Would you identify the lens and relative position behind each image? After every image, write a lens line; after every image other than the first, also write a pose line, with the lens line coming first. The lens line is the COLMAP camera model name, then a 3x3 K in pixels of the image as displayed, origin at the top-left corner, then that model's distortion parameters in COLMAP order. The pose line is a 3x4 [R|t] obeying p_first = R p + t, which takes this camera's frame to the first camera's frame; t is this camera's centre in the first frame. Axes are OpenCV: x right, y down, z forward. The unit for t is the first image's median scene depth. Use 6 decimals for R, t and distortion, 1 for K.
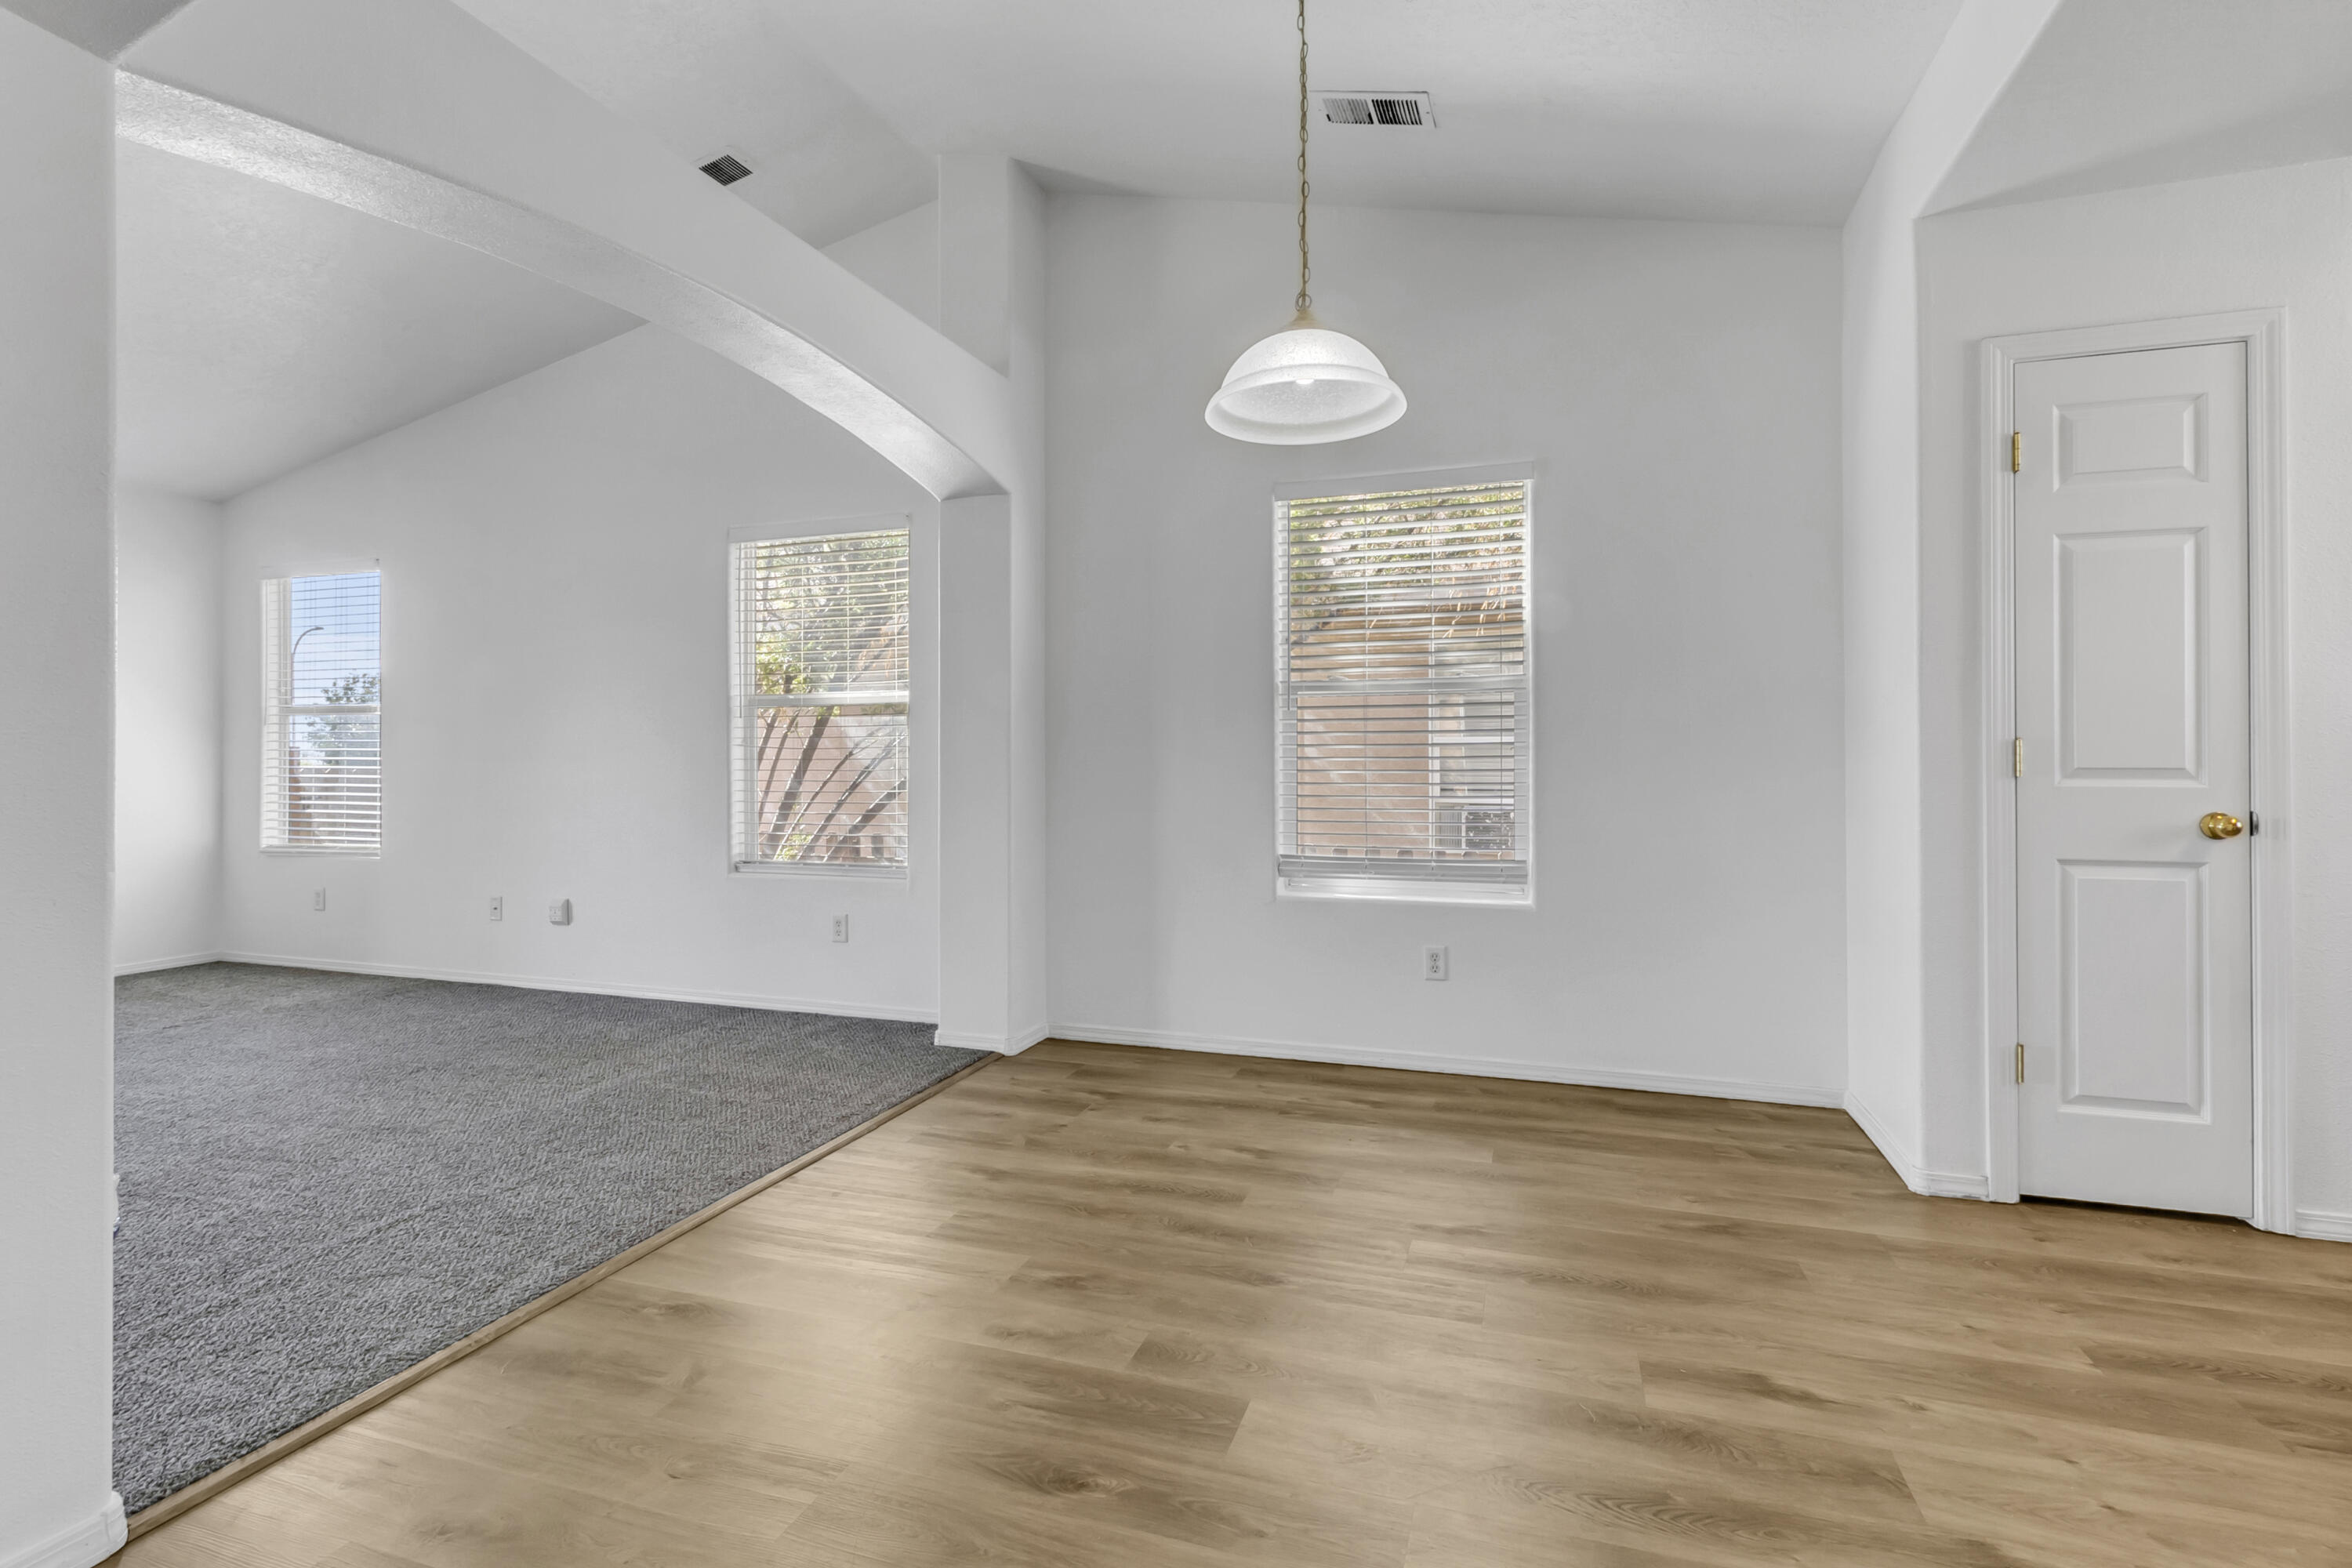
lens RADIAL K [[1117.4, 0, 1180.6], [0, 1117.4, 749.4], [0, 0, 1]] dist [-0.000217, -0.000004]
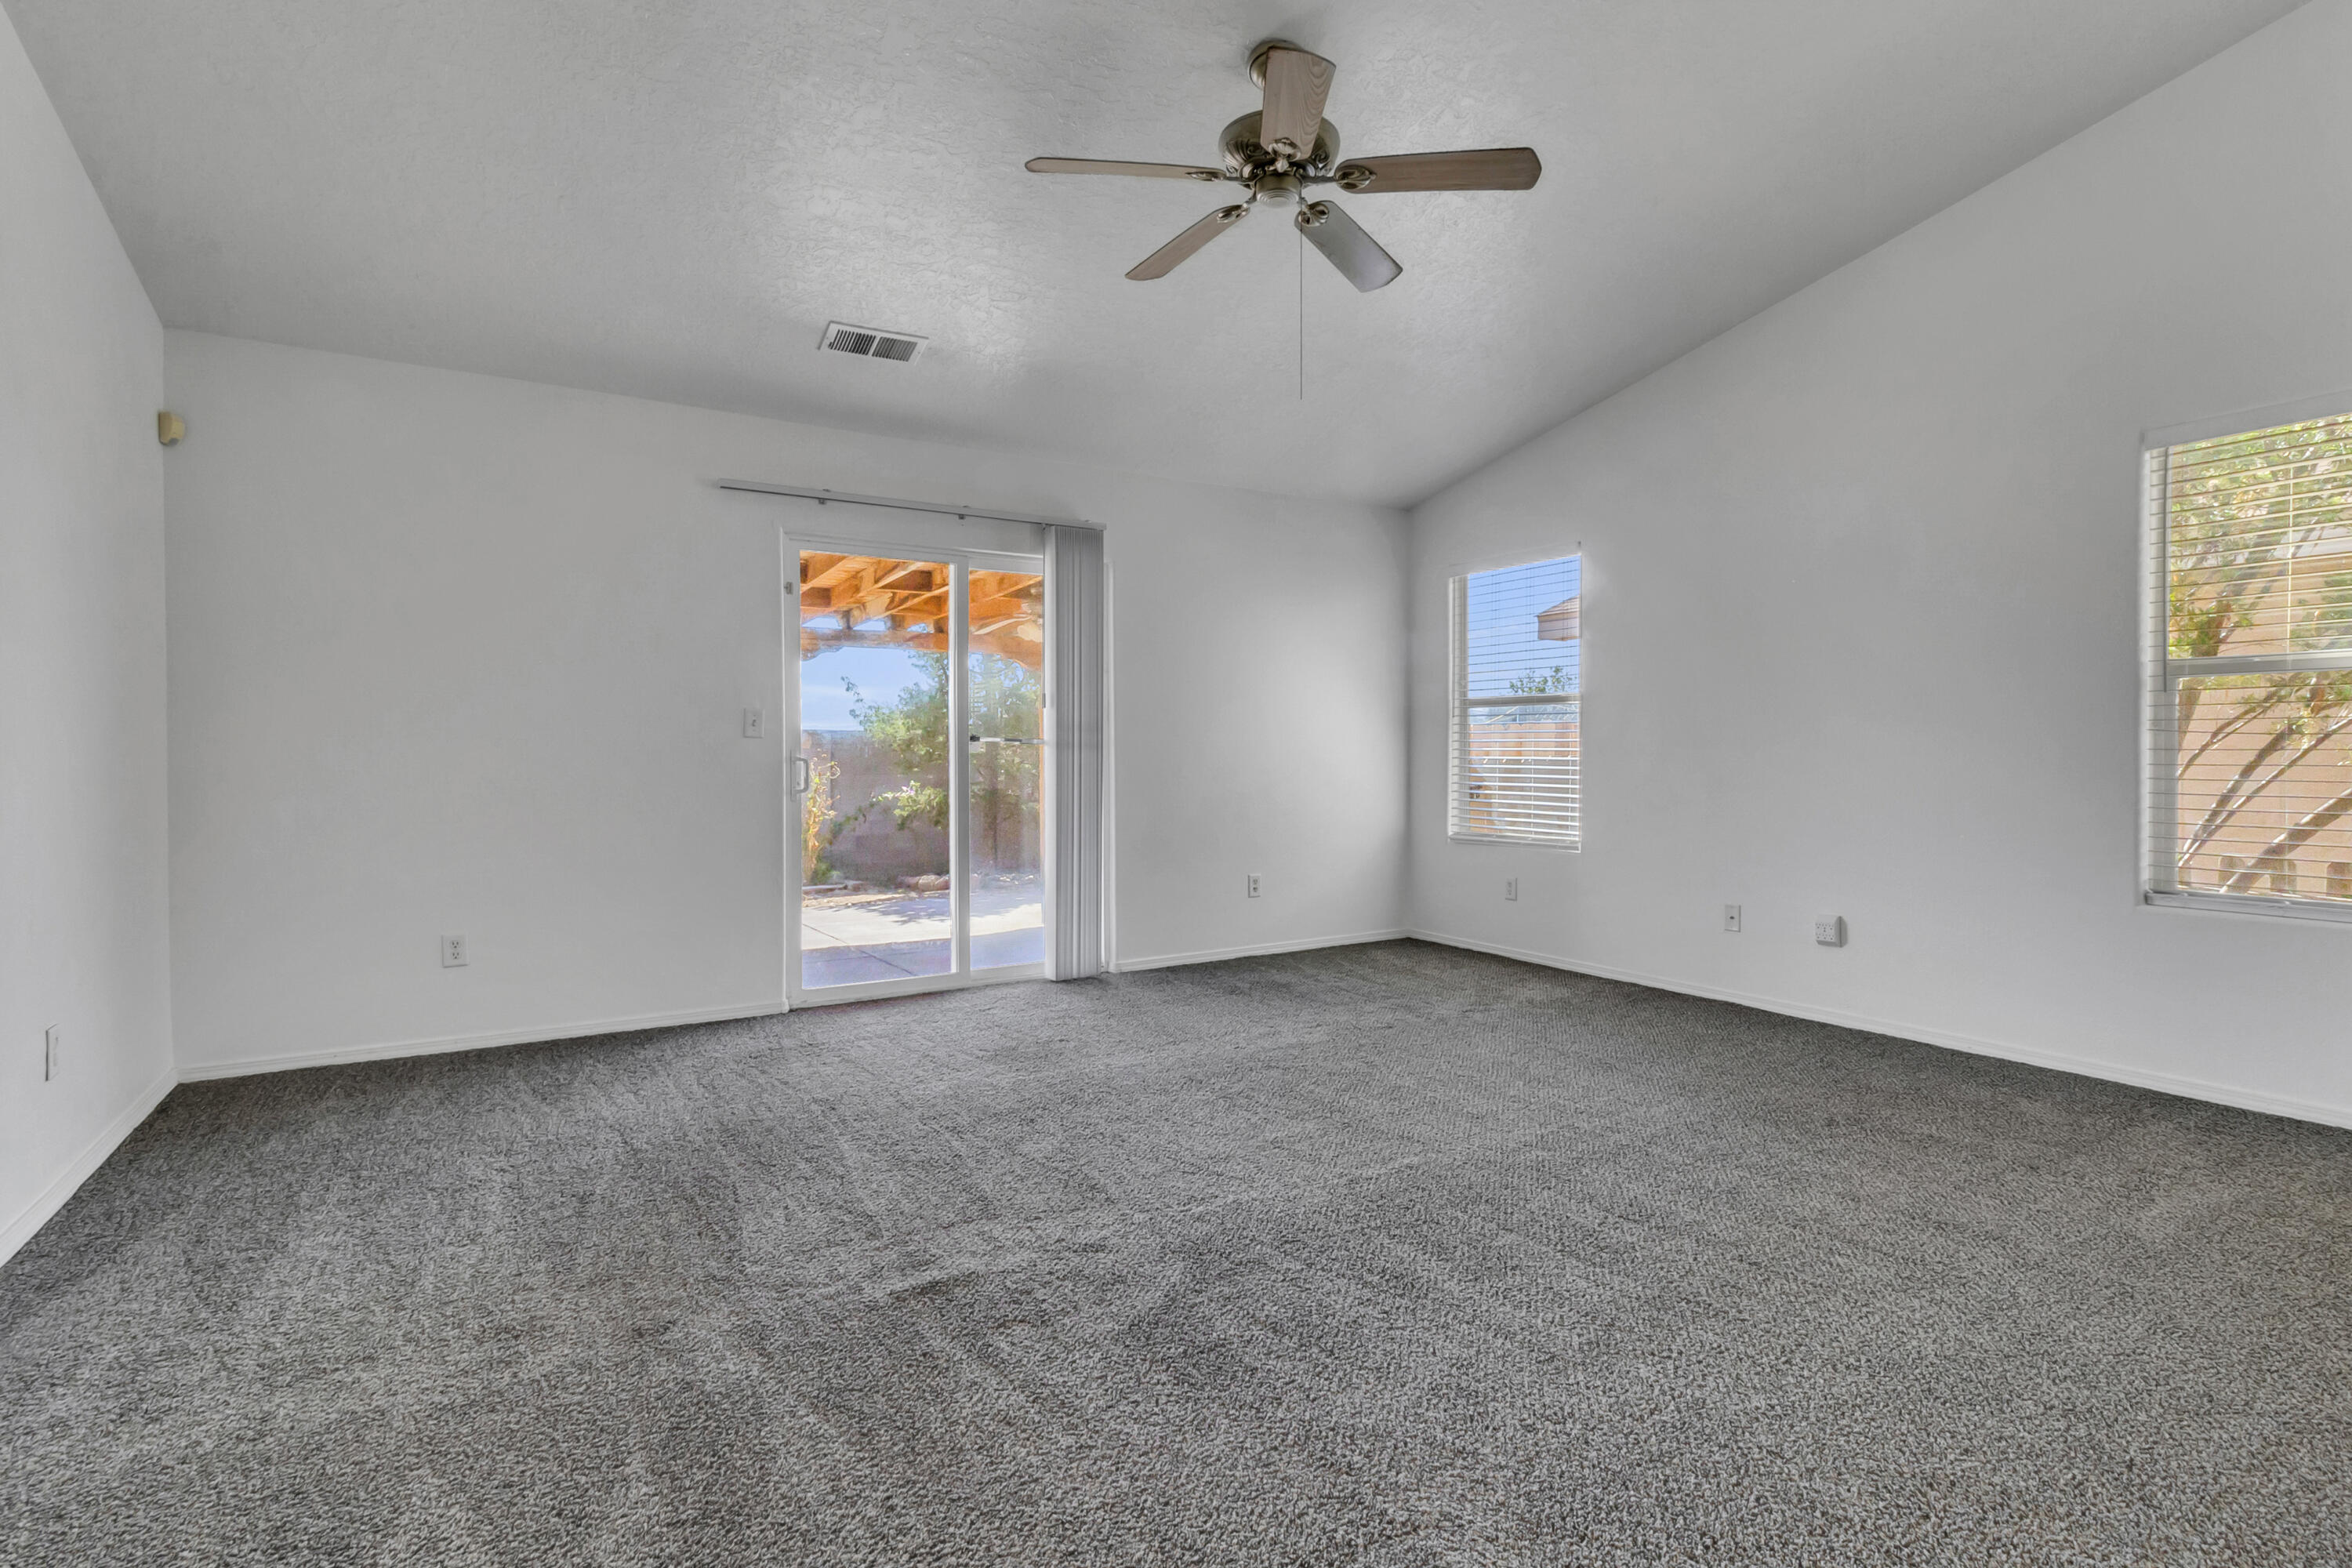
lens RADIAL K [[1073.6, 0, 1150.3], [0, 1073.6, 751.8], [0, 0, 1]] dist [-0.000476, -0.000146]
pose [[0.771103, 0.000096, -0.636711, -0.607570], [0.005042, 0.999968, 0.006258, 0.004140], [0.636691, -0.008036, 0.771077, 0.070032]]
